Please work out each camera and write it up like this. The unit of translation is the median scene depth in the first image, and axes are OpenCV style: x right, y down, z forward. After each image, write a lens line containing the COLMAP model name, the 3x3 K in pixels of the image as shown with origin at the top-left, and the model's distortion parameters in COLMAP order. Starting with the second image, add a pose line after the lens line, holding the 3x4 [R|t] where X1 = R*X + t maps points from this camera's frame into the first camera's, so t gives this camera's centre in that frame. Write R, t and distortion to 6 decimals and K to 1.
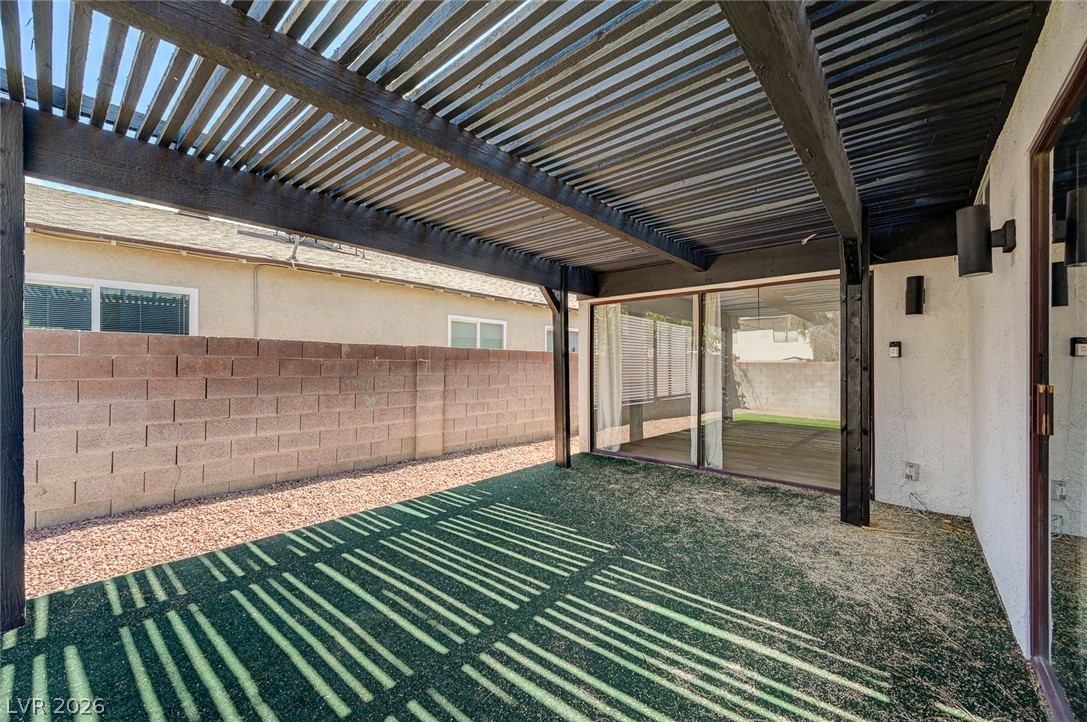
lens RADIAL K [[432.4, 0, 545.4], [0, 432.4, 365.2], [0, 0, 1]] dist [-0.001099, 0.000192]
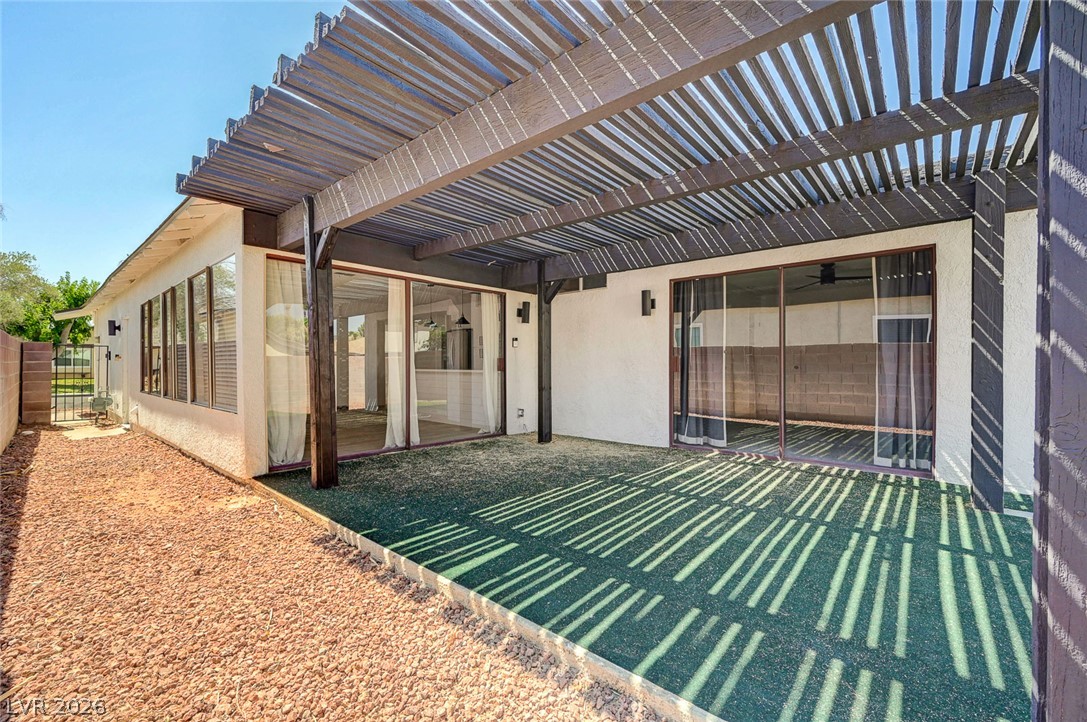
lens RADIAL K [[456.5, 0, 553.8], [0, 456.5, 366.2], [0, 0, 1]] dist [0.011826, 0.000058]
pose [[-0.021505, -0.006178, 0.999750, -1.267540], [-0.004164, 0.999973, 0.006090, 0.059605], [-0.999760, -0.004032, -0.021530, 1.162128]]
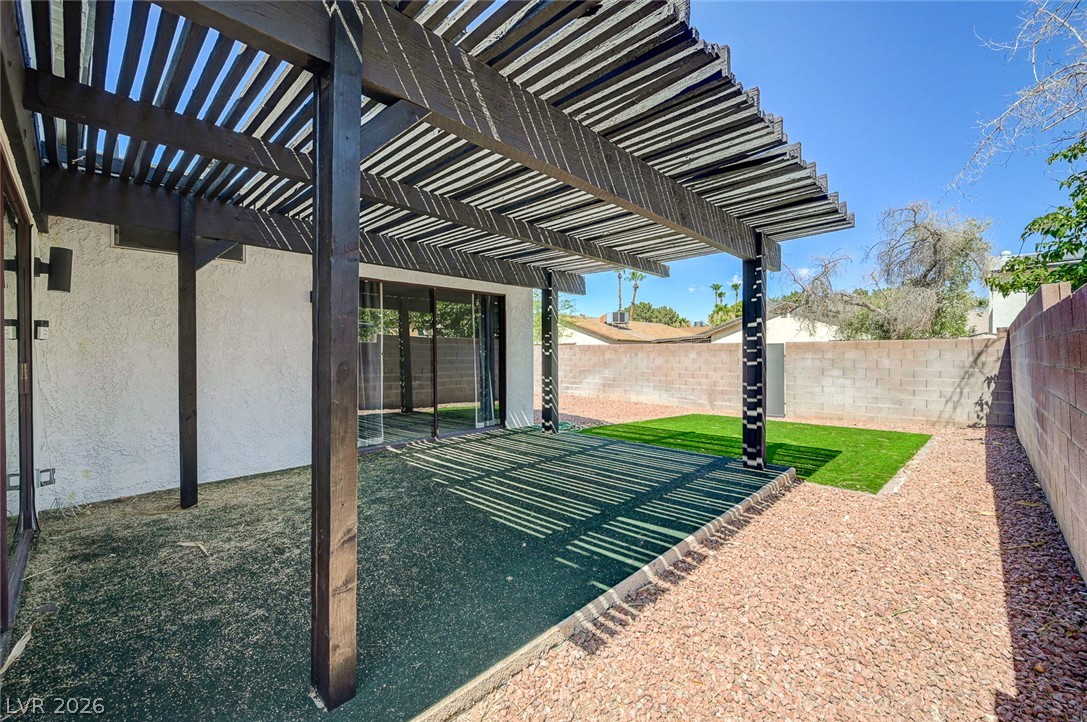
lens RADIAL K [[432.4, 0, 552.0], [0, 432.4, 357.1], [0, 0, 1]] dist [-0.001099, 0.000192]
pose [[-0.999462, 0.003695, 0.032590, -0.205996], [0.003674, 0.999993, -0.000691, 0.023789], [-0.032593, -0.000571, -0.999469, 2.310151]]
